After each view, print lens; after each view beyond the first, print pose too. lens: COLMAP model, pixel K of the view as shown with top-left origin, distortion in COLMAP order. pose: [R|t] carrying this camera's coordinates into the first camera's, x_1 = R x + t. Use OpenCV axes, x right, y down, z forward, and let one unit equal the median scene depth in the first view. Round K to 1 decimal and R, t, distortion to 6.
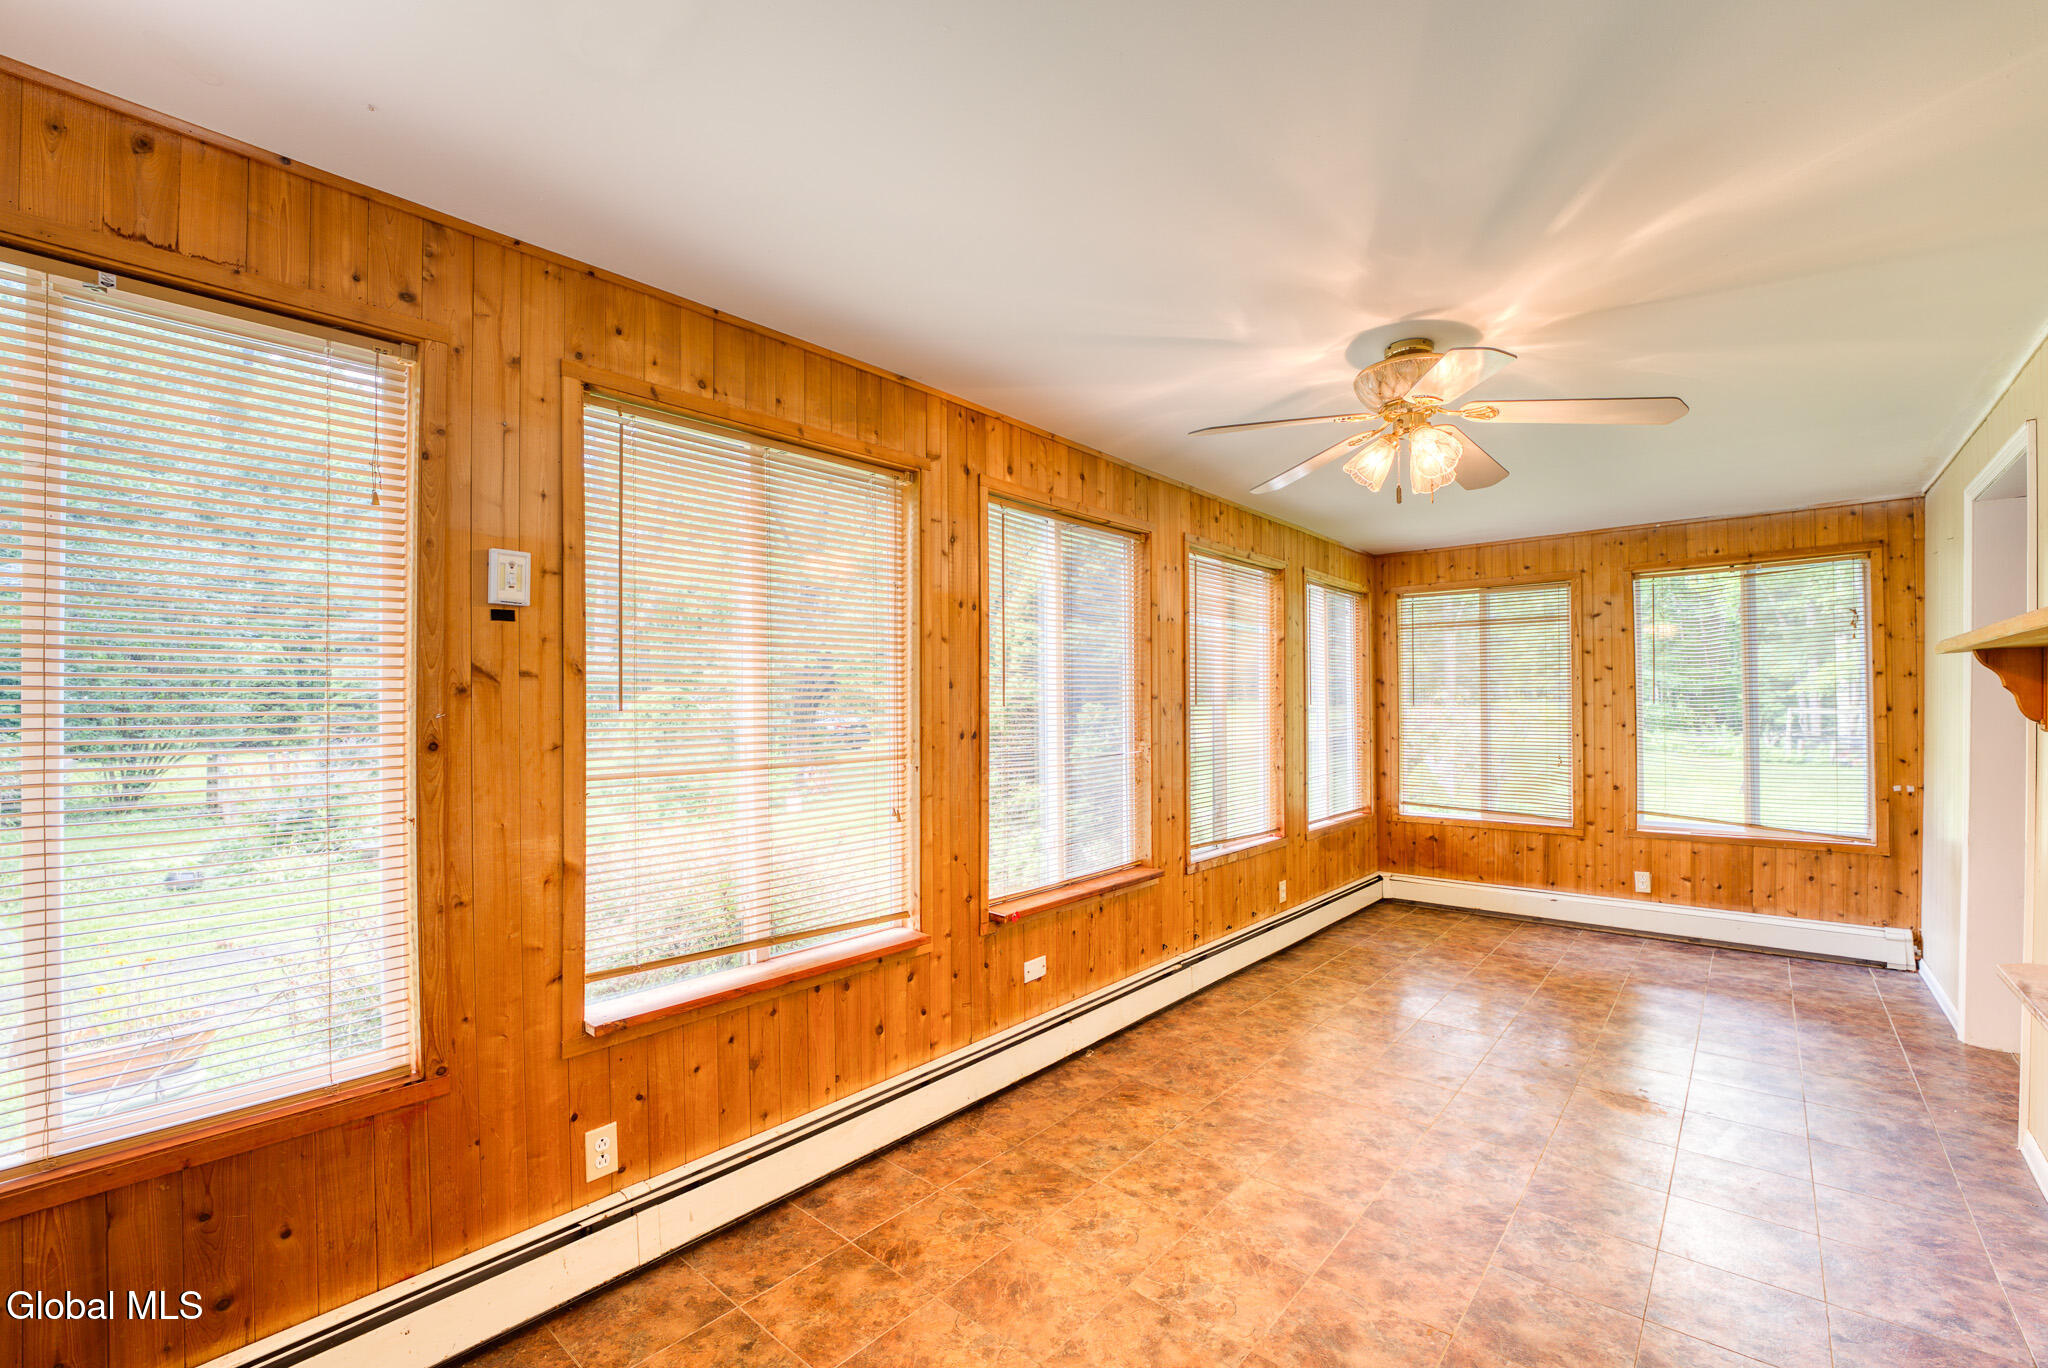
lens RADIAL K [[844.4, 0, 1031.1], [0, 844.4, 700.2], [0, 0, 1]] dist [-0.022332, 0.000006]
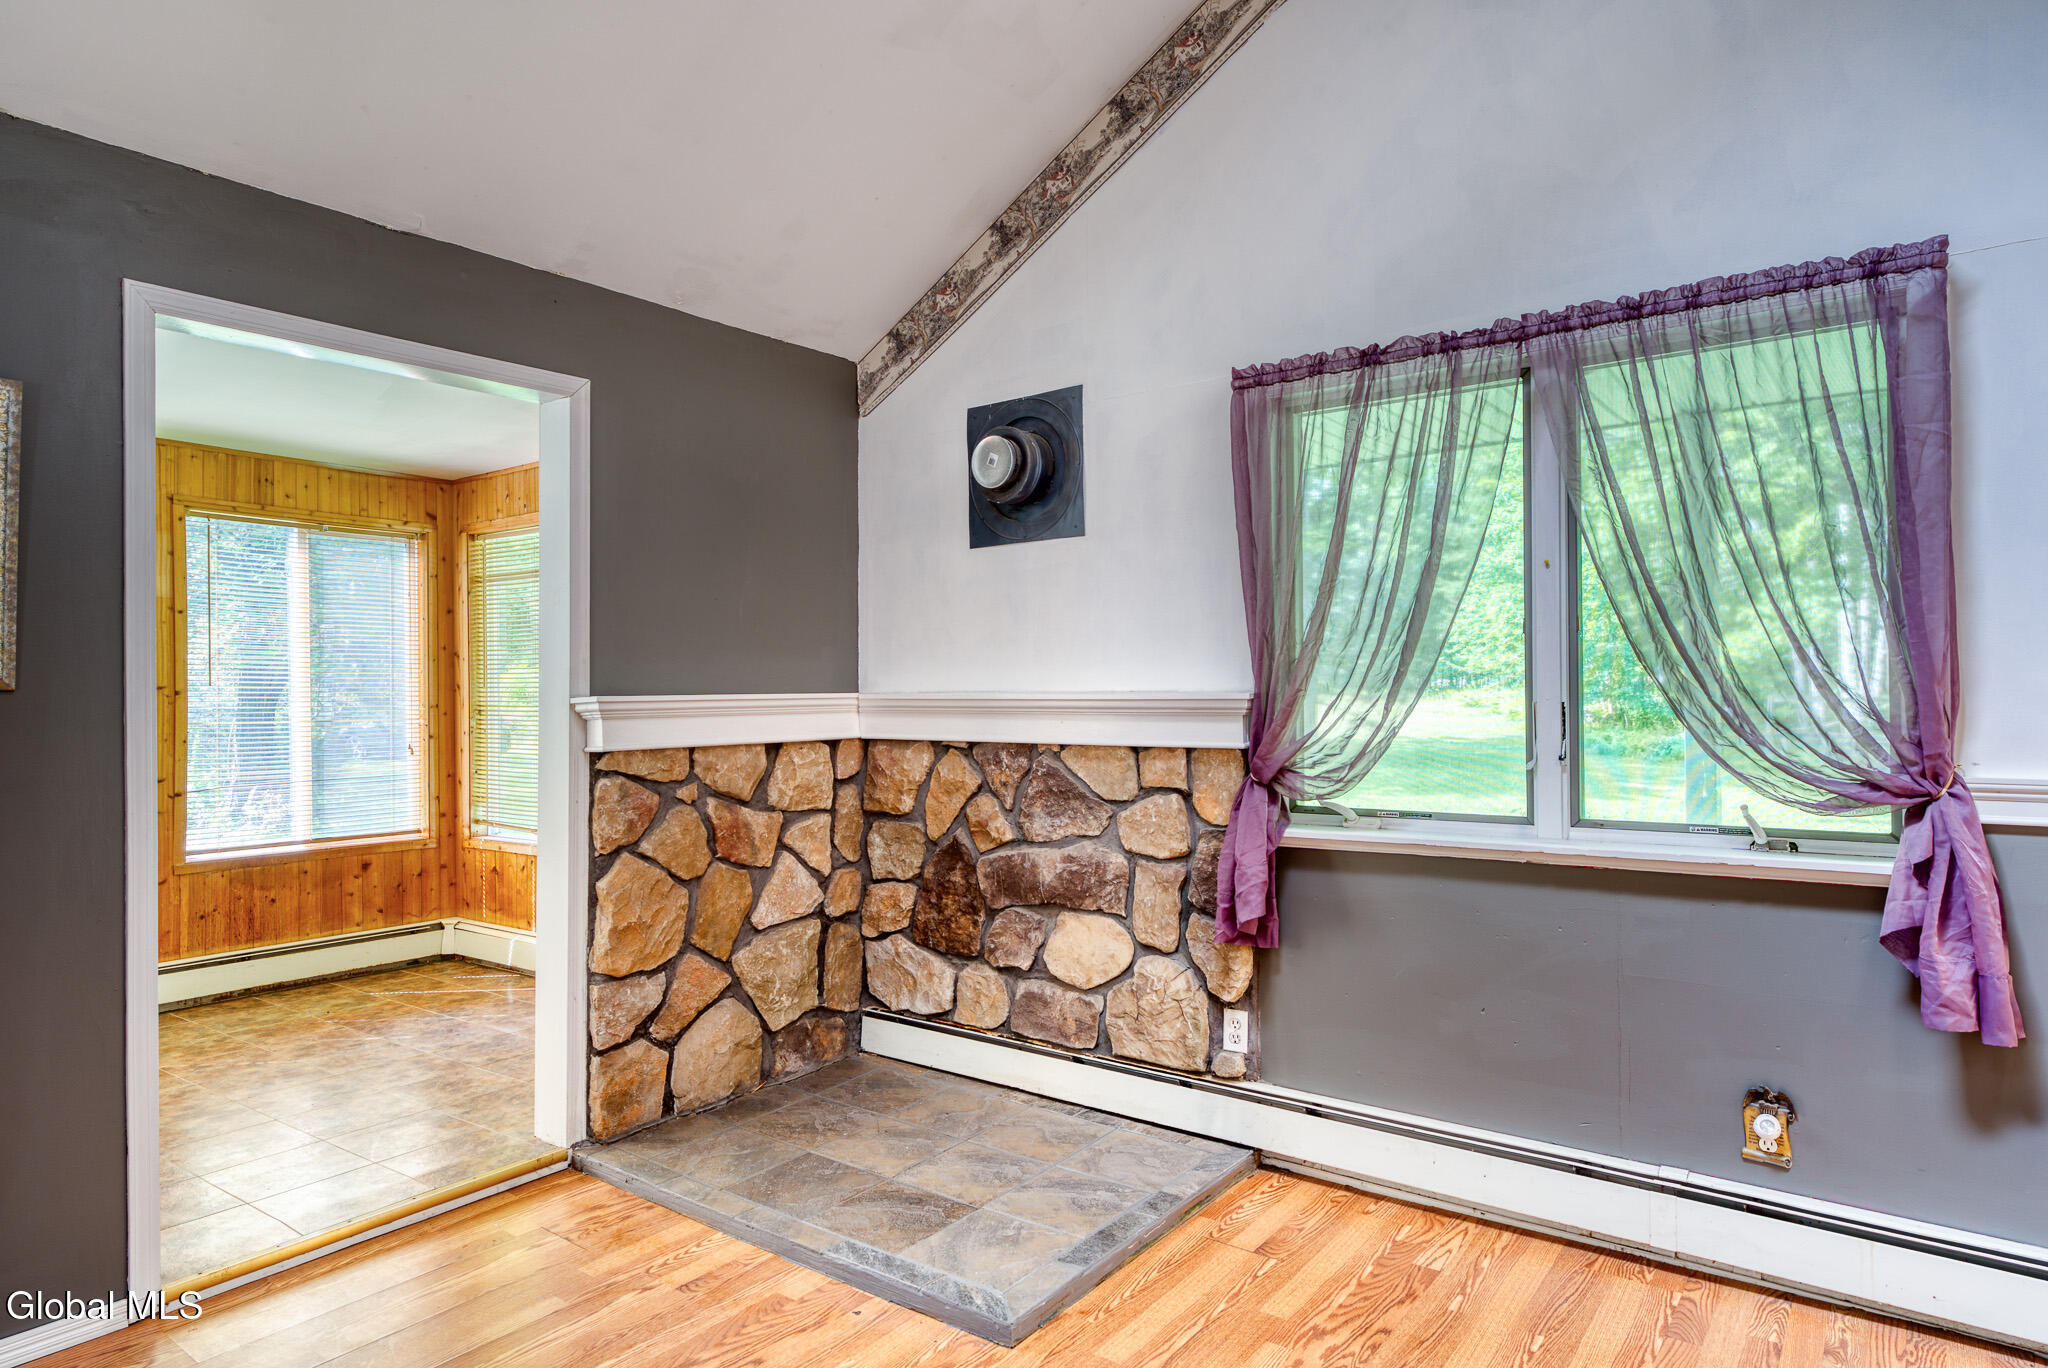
lens RADIAL K [[1192.3, 0, 1024.2], [0, 1192.3, 685.4], [0, 0, 1]] dist [0.019293, -0.003142]
pose [[0.996776, -0.001307, 0.080223, 1.499883], [0.001469, 0.999997, -0.001959, 0.013168], [-0.080220, 0.002070, 0.996775, -0.126206]]
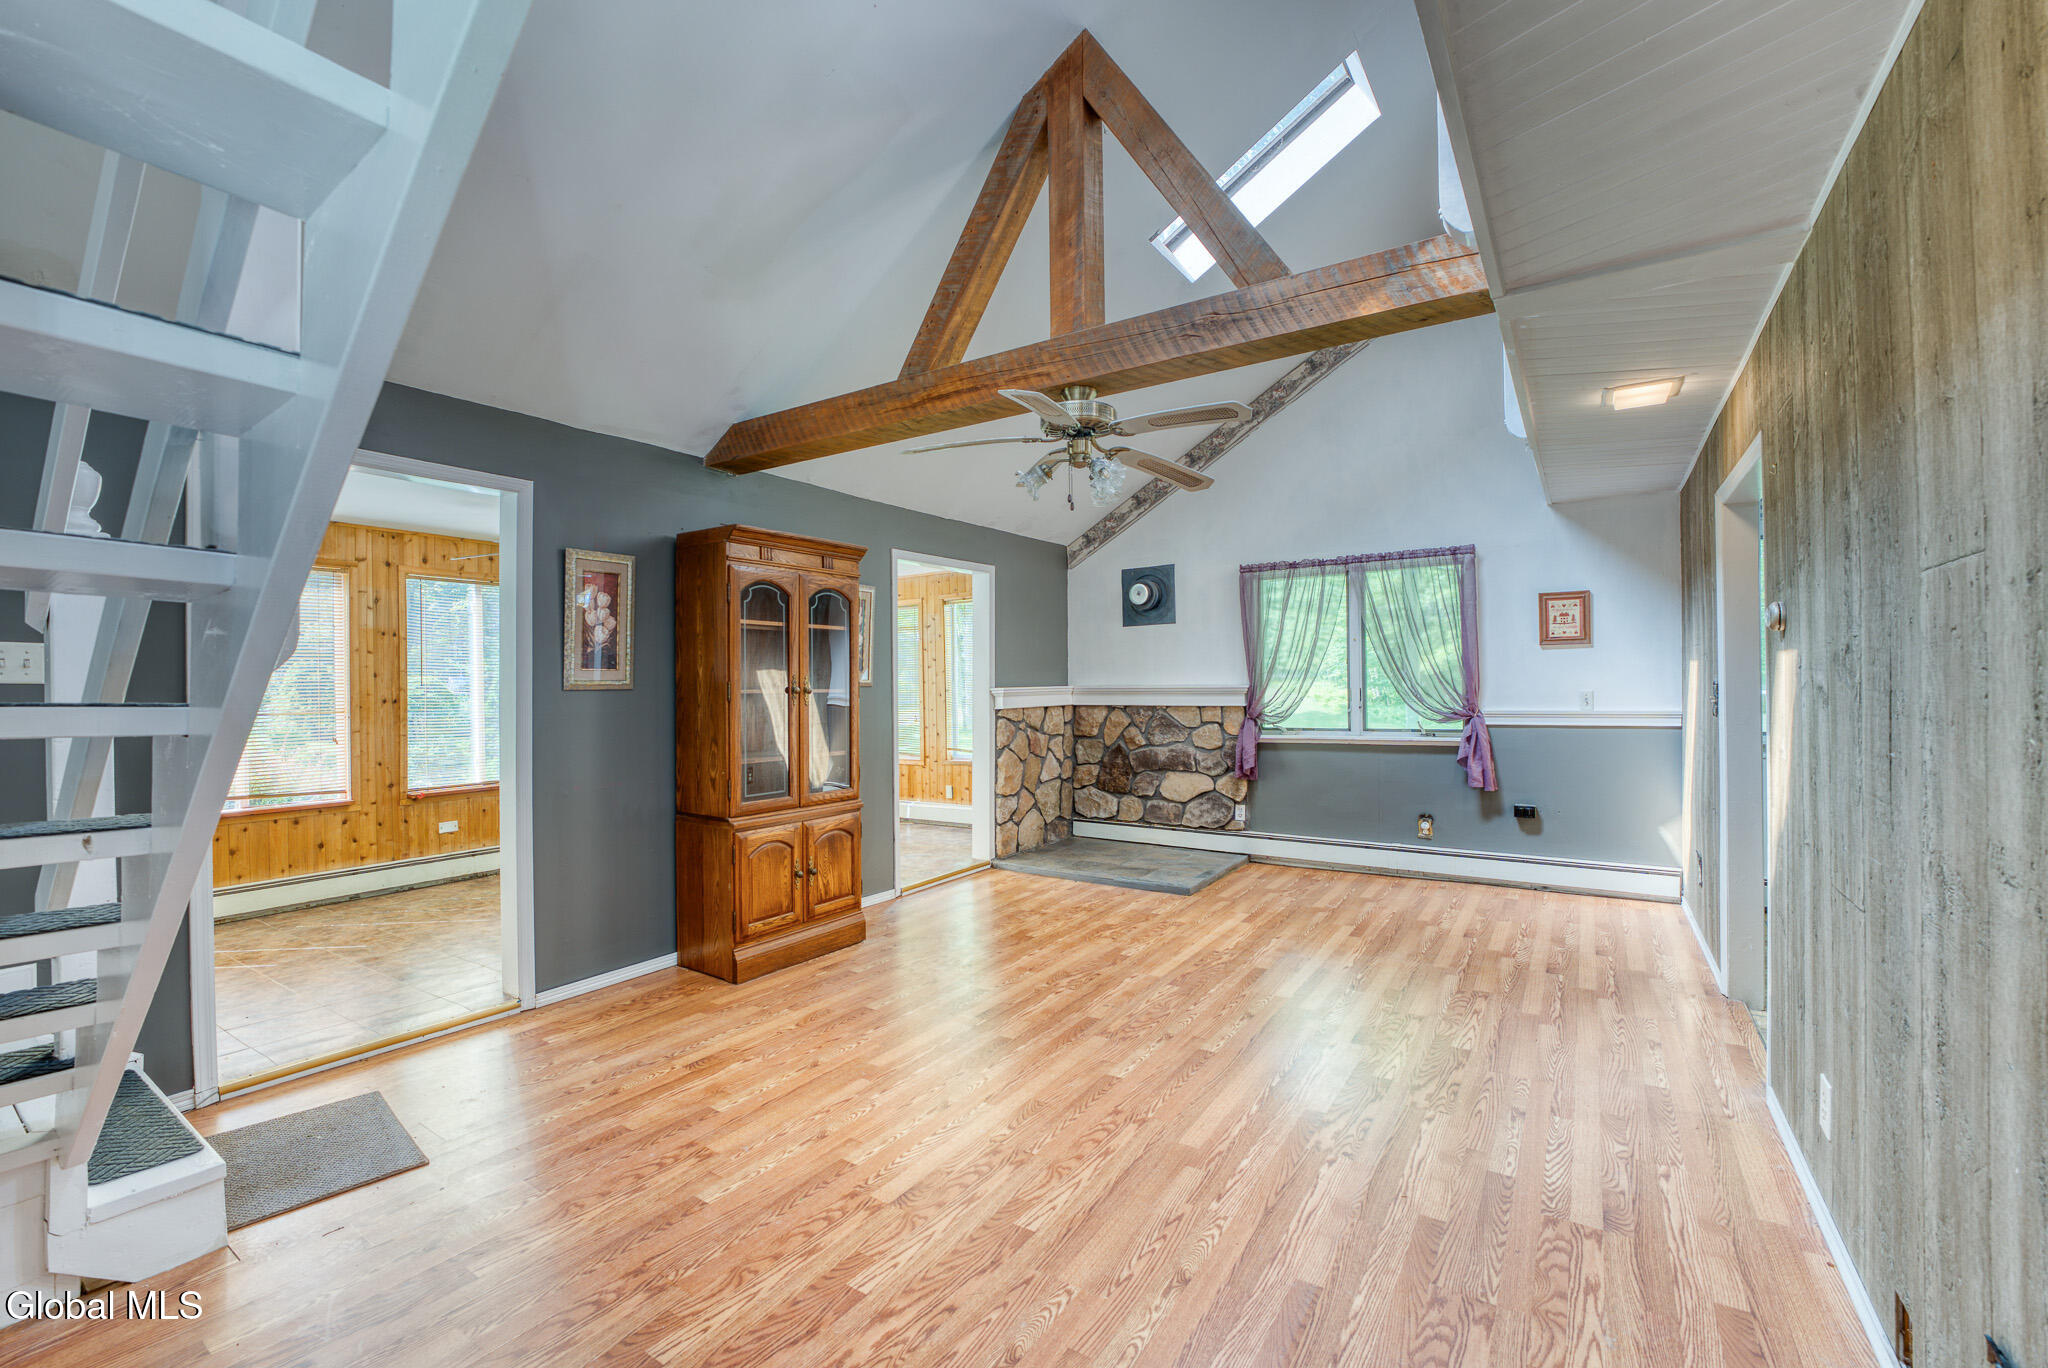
lens RADIAL K [[844.4, 0, 1018.5], [0, 844.4, 682.0], [0, 0, 1]] dist [-0.022332, 0.000006]
pose [[0.992002, -0.006842, 0.126038, 1.010729], [0.006573, 0.999975, 0.002552, 0.002059], [-0.126052, -0.001703, 0.992022, -0.976375]]
